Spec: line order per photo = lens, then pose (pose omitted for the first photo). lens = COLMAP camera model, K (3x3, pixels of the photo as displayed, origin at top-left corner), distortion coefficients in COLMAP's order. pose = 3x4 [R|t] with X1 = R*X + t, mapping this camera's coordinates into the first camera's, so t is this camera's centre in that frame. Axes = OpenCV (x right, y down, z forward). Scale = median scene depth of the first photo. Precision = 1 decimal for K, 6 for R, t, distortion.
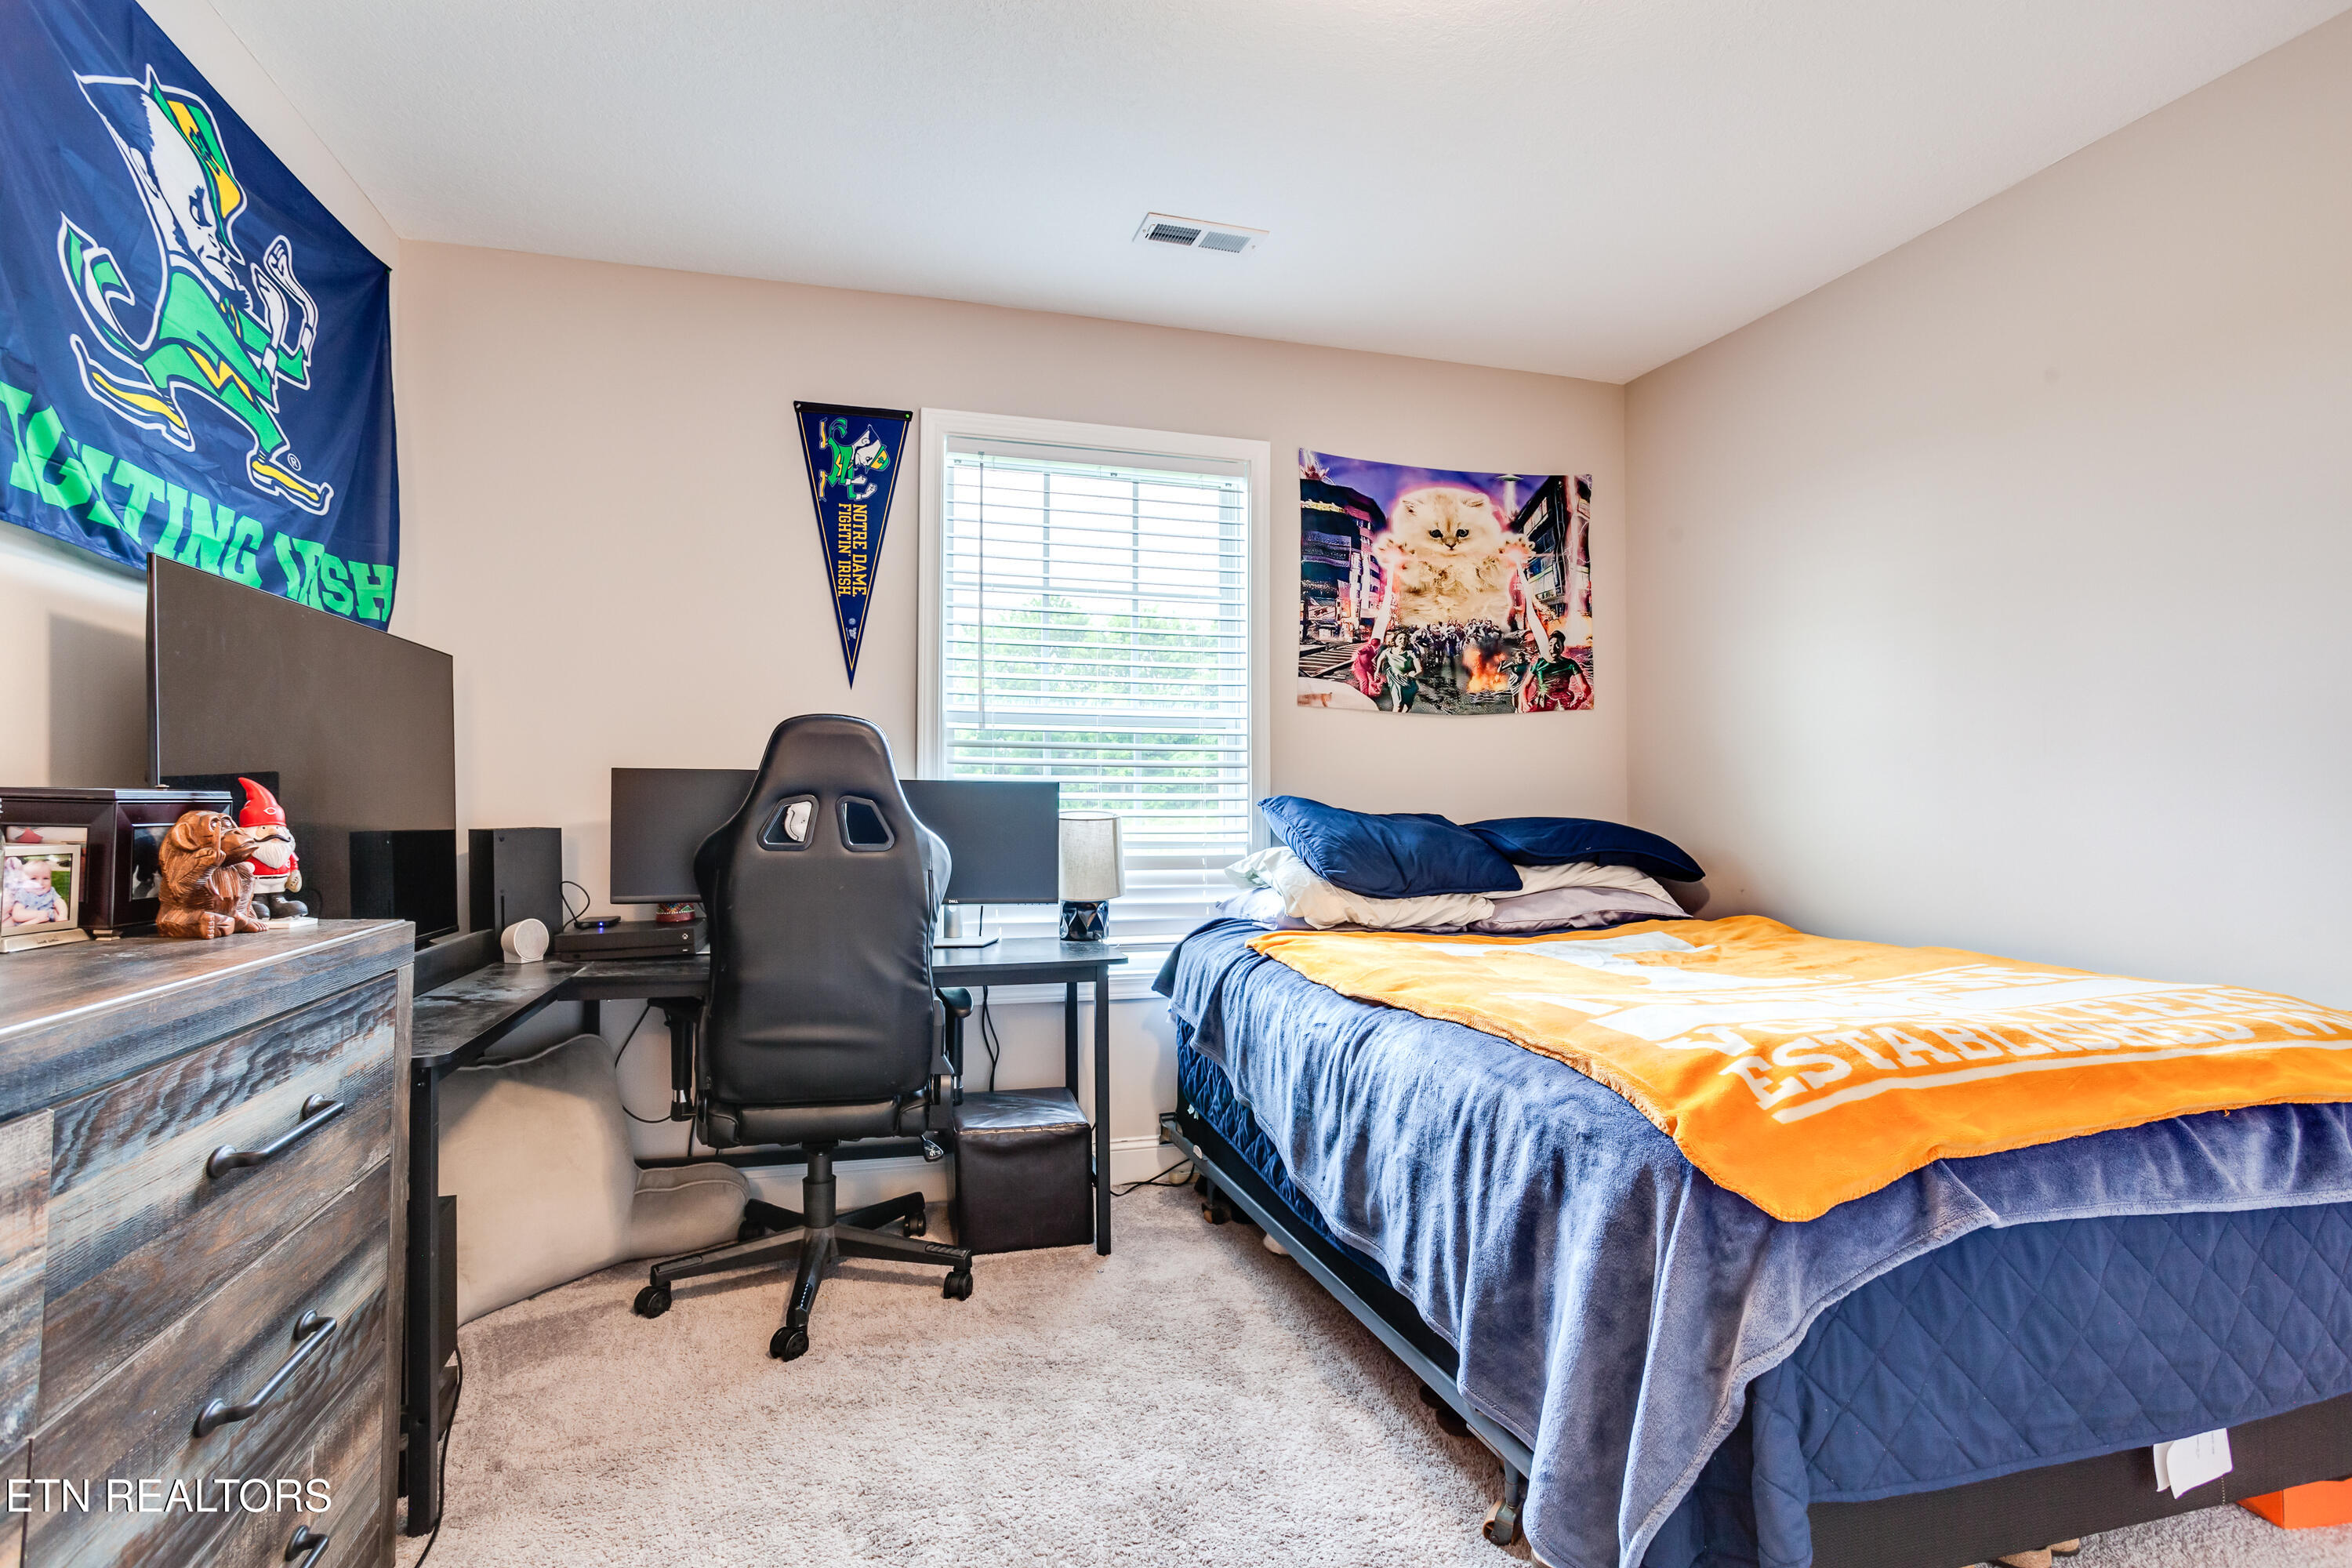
lens RADIAL K [[1141.8, 0, 1168.6], [0, 1141.8, 786.8], [0, 0, 1]] dist [-0.050495, 0.026812]
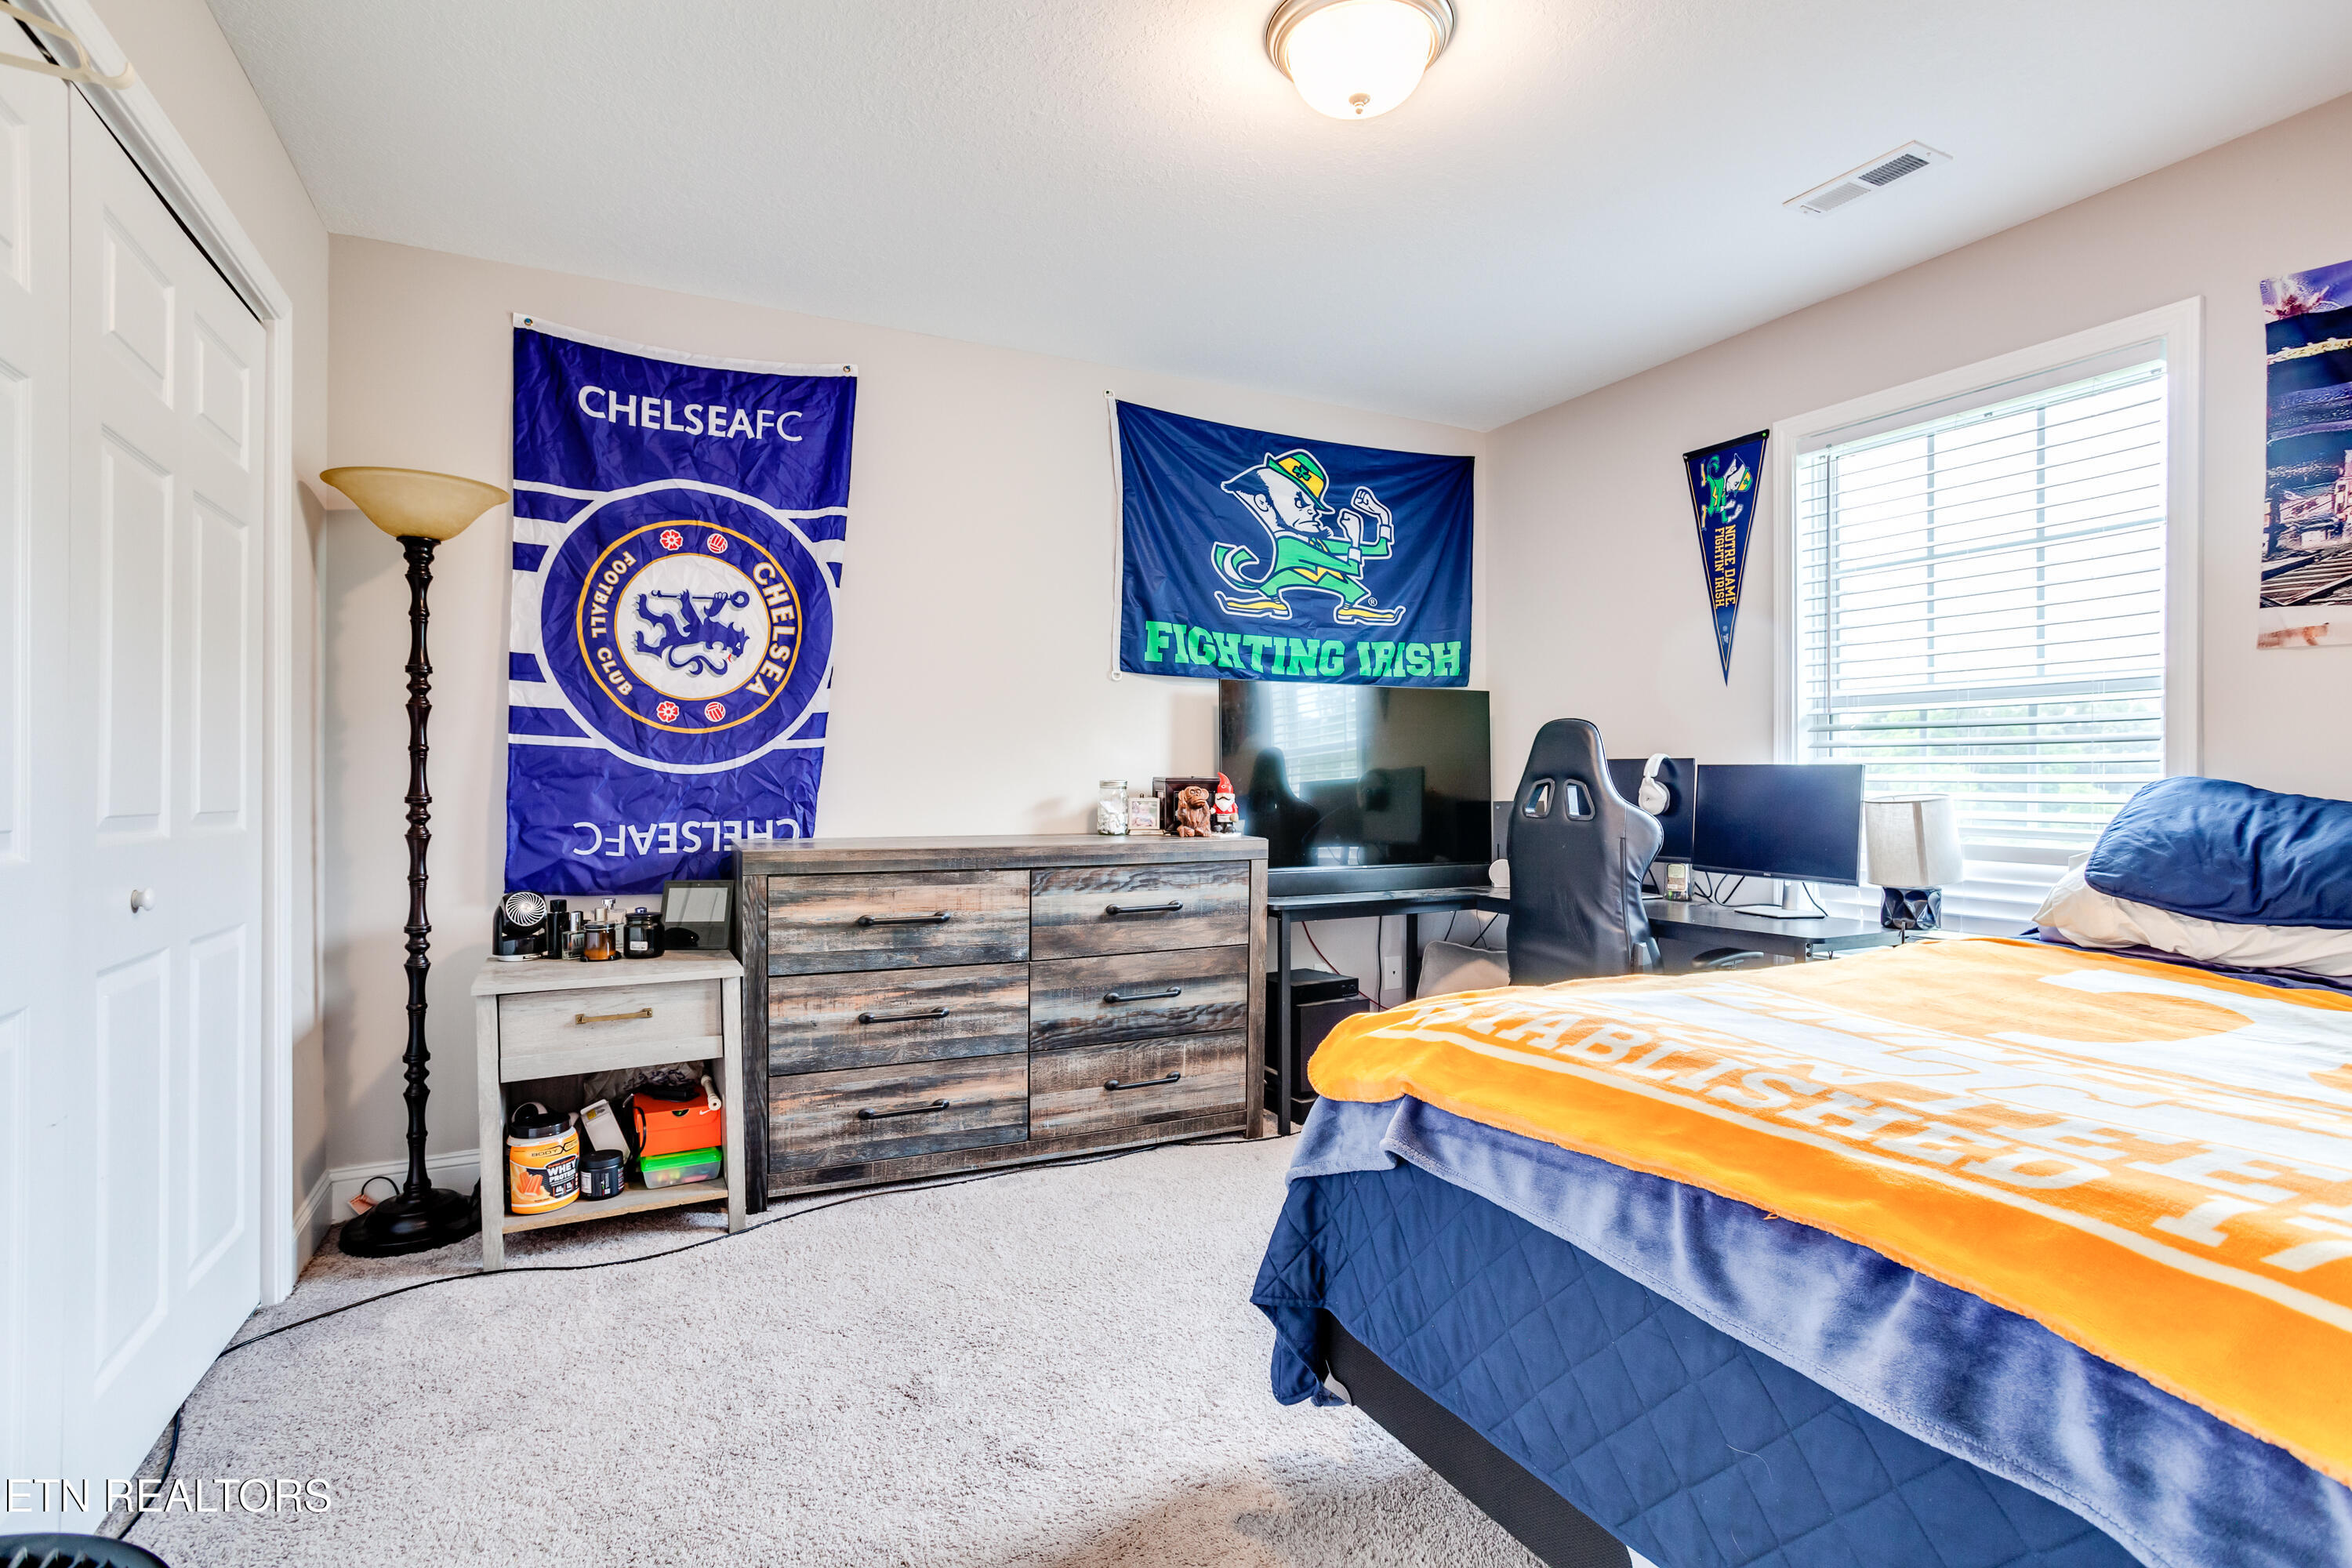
lens RADIAL K [[1141.8, 0, 1172.7], [0, 1141.8, 791.6], [0, 0, 1]] dist [-0.050495, 0.026812]
pose [[0.177797, 0.008354, -0.984032, 0.755573], [0.011253, 0.999881, 0.010522, 0.002860], [0.984003, -0.012944, 0.177682, 0.235467]]
